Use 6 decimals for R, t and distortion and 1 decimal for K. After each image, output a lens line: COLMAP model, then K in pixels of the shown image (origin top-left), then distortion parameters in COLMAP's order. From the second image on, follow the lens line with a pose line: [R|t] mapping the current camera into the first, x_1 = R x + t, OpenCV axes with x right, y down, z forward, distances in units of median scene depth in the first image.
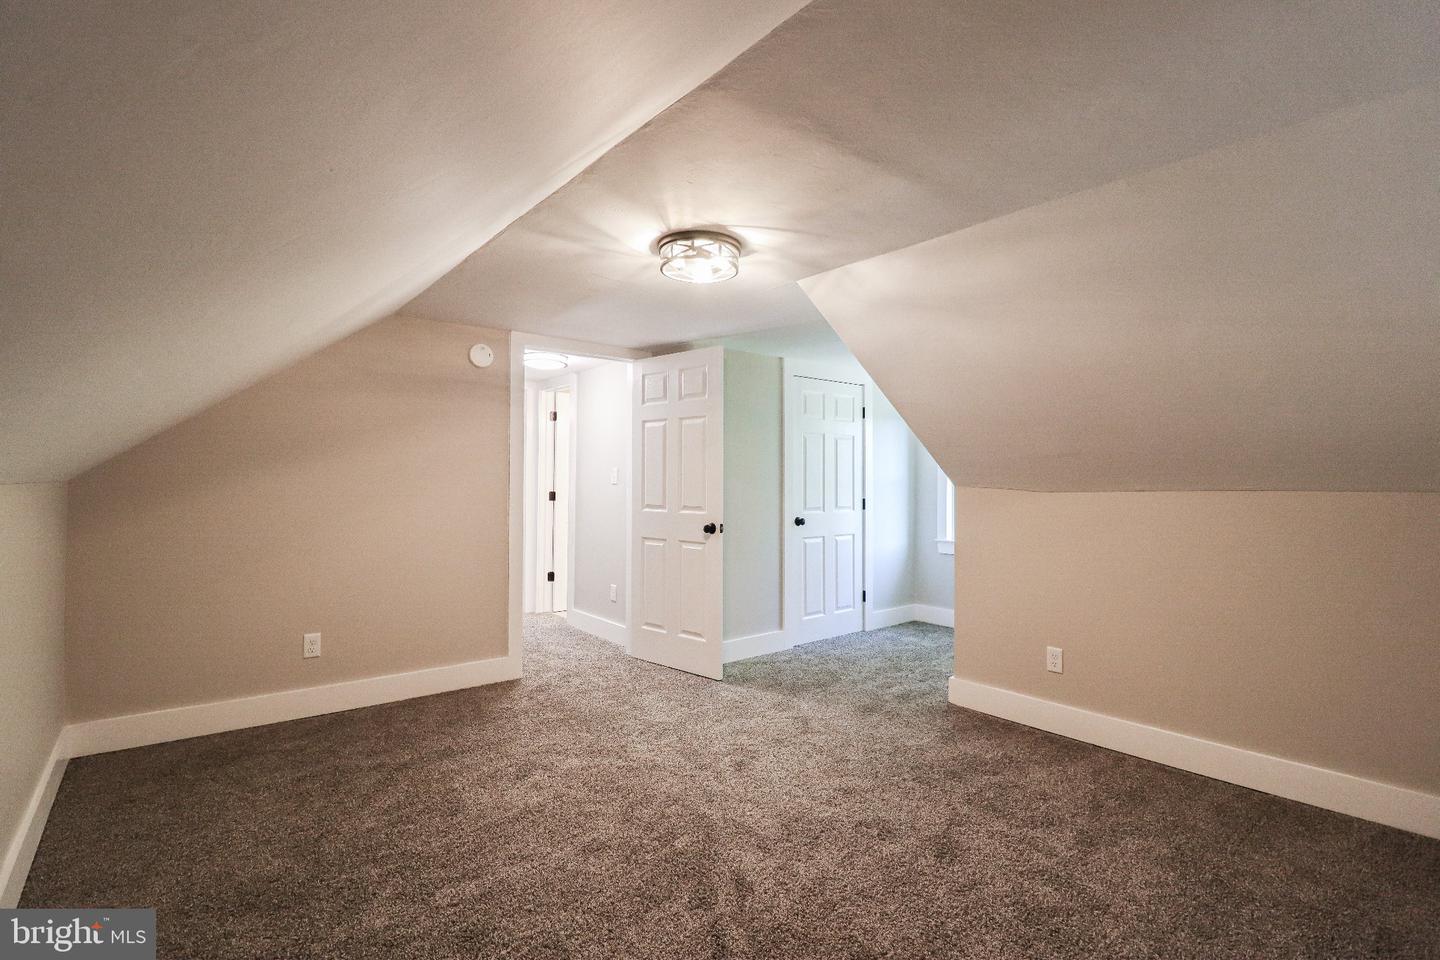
lens RADIAL K [[668.1, 0, 721.9], [0, 668.1, 482.3], [0, 0, 1]] dist [-0.005356, -0.001745]
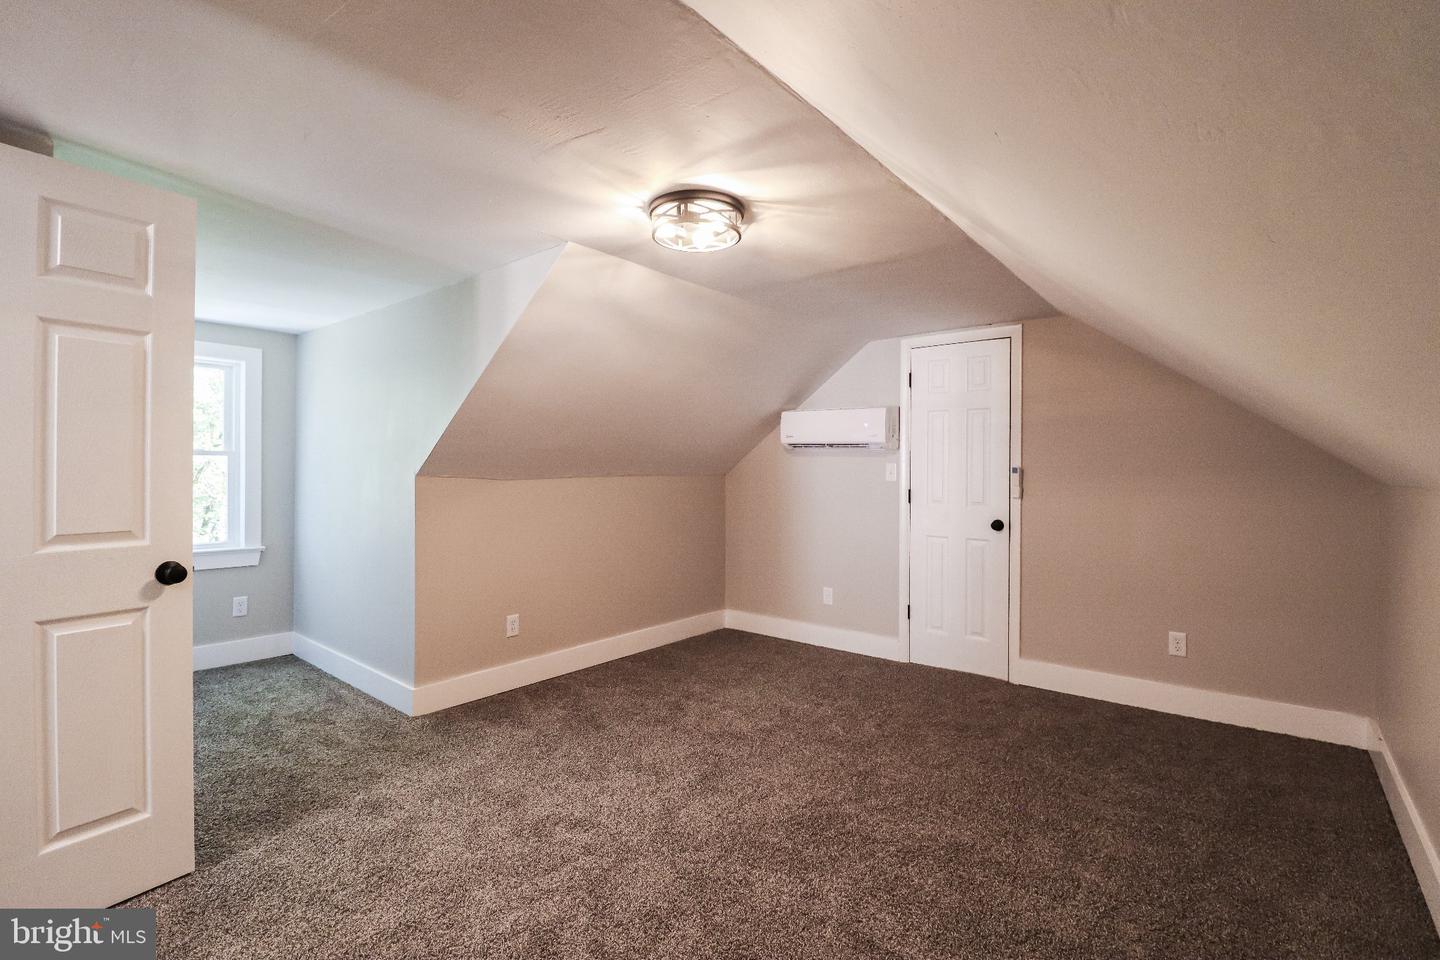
lens RADIAL K [[668.1, 0, 721.5], [0, 668.1, 469.8], [0, 0, 1]] dist [-0.005356, -0.001745]
pose [[-0.197353, -0.005869, 0.980315, -0.684642], [-0.000627, 0.999983, 0.005860, -0.008857], [-0.980332, 0.000542, -0.197353, 0.858180]]
